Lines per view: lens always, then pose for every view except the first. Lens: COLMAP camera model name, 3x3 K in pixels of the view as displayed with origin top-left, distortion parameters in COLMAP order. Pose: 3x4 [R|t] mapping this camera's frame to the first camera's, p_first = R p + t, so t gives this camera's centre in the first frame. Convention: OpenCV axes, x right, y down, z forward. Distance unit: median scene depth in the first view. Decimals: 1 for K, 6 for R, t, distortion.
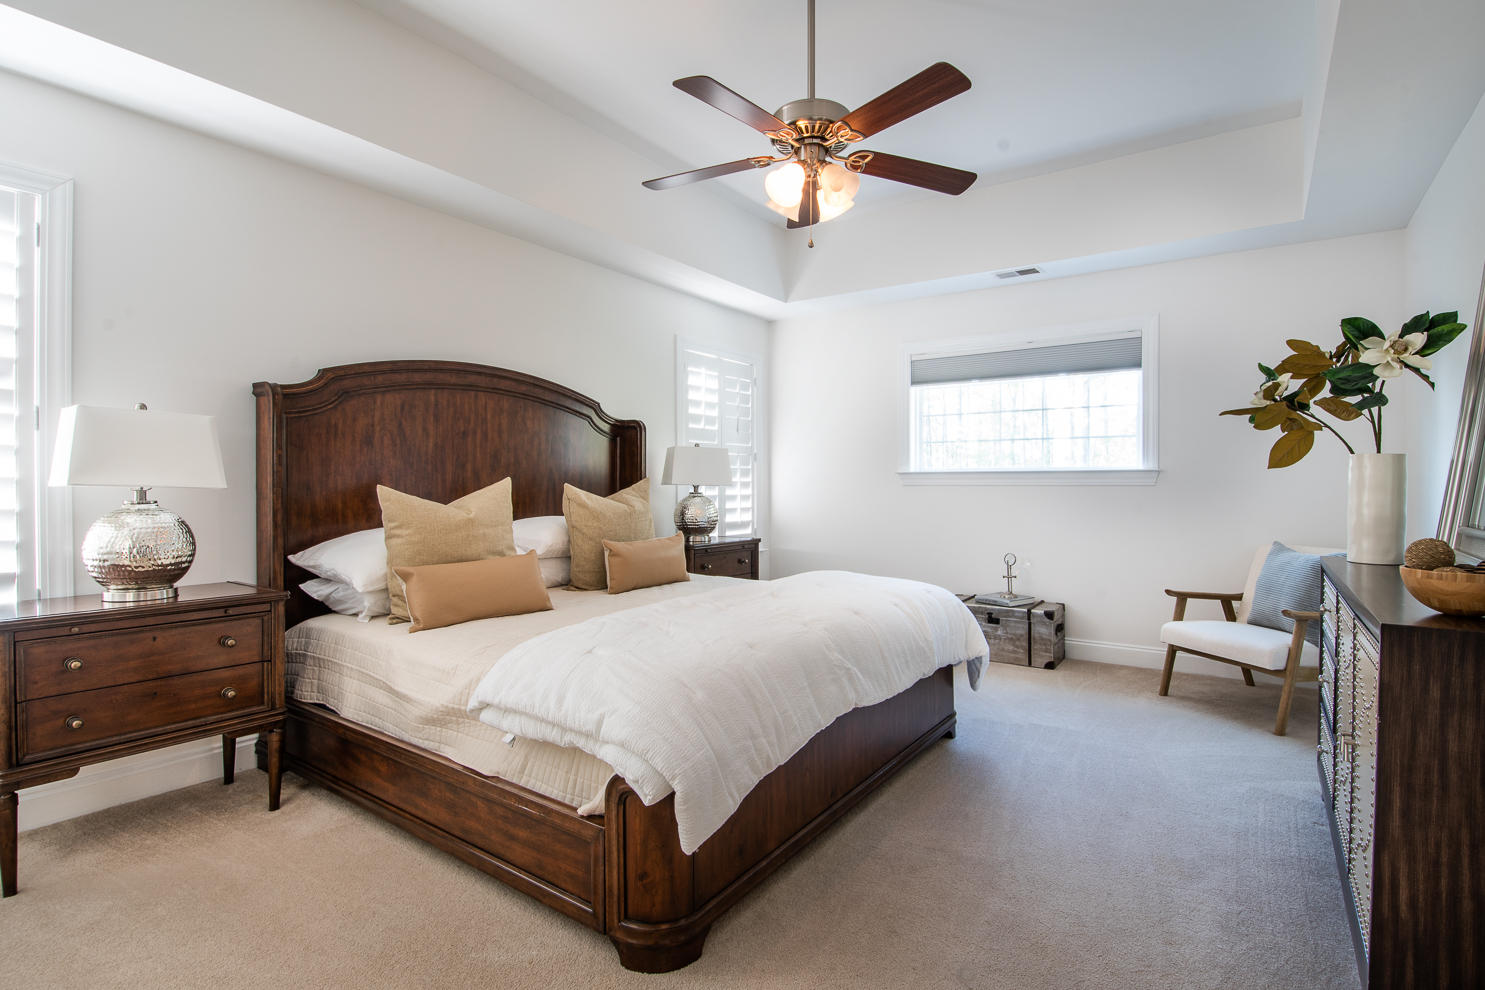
lens RADIAL K [[718.0, 0, 746.5], [0, 718.0, 486.5], [0, 0, 1]] dist [-0.007726, -0.004562]
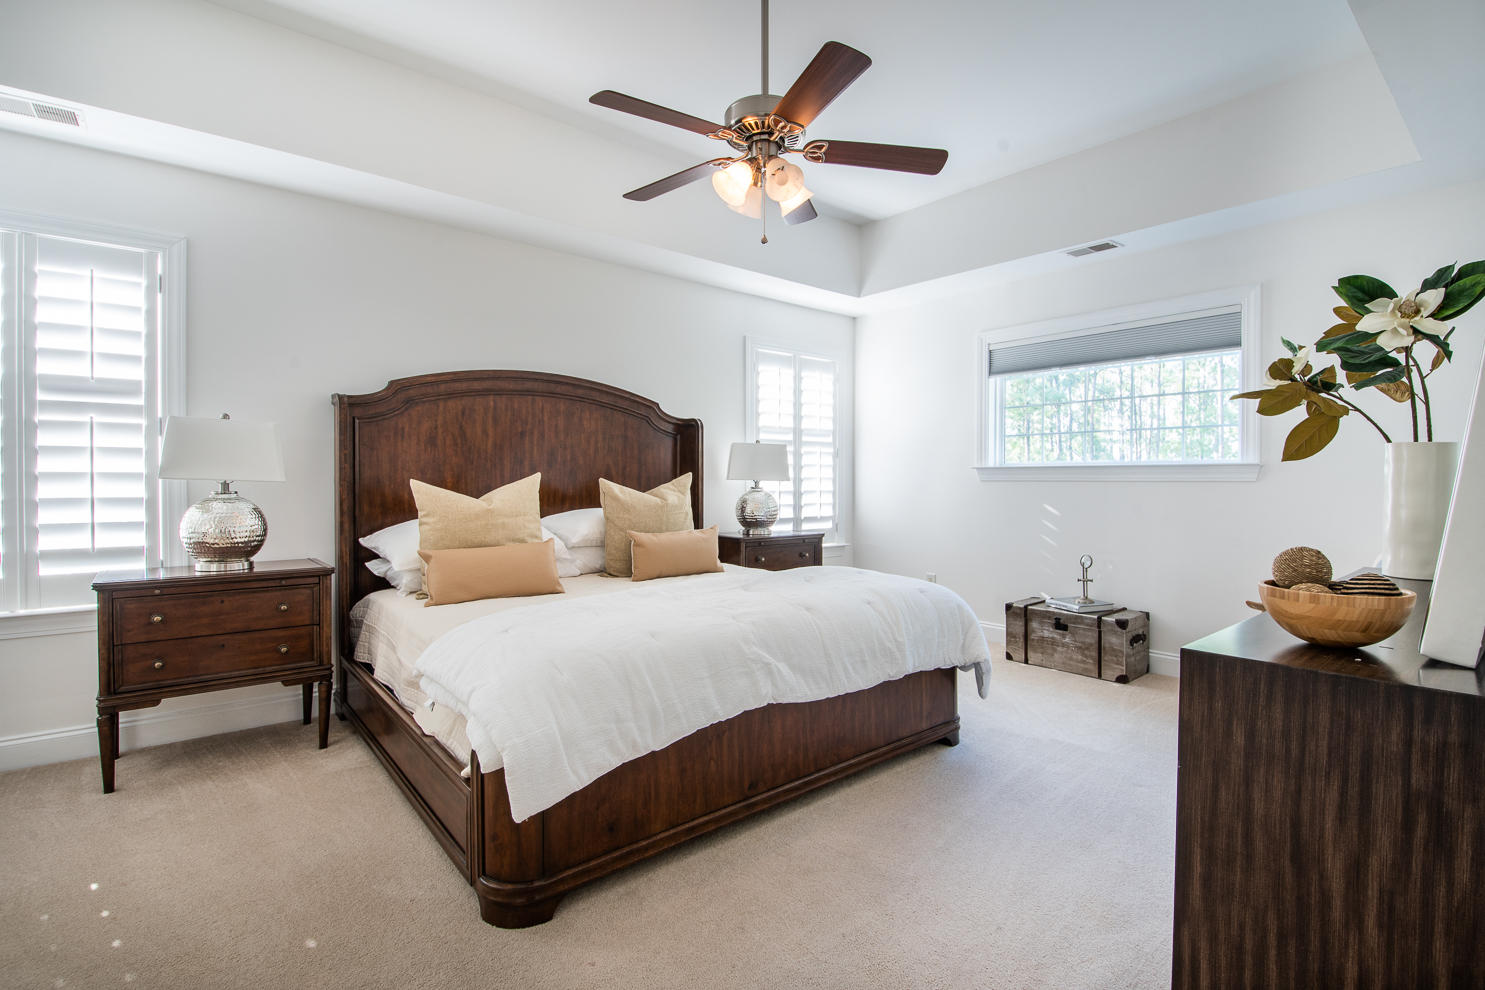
lens RADIAL K [[695.8, 0, 752.9], [0, 695.8, 487.8], [0, 0, 1]] dist [-0.005233, -0.003648]
pose [[0.967656, 0.004856, -0.252225, 0.334660], [-0.002649, 0.999955, 0.009088, -0.000003], [0.252258, -0.008126, 0.967626, 0.052659]]
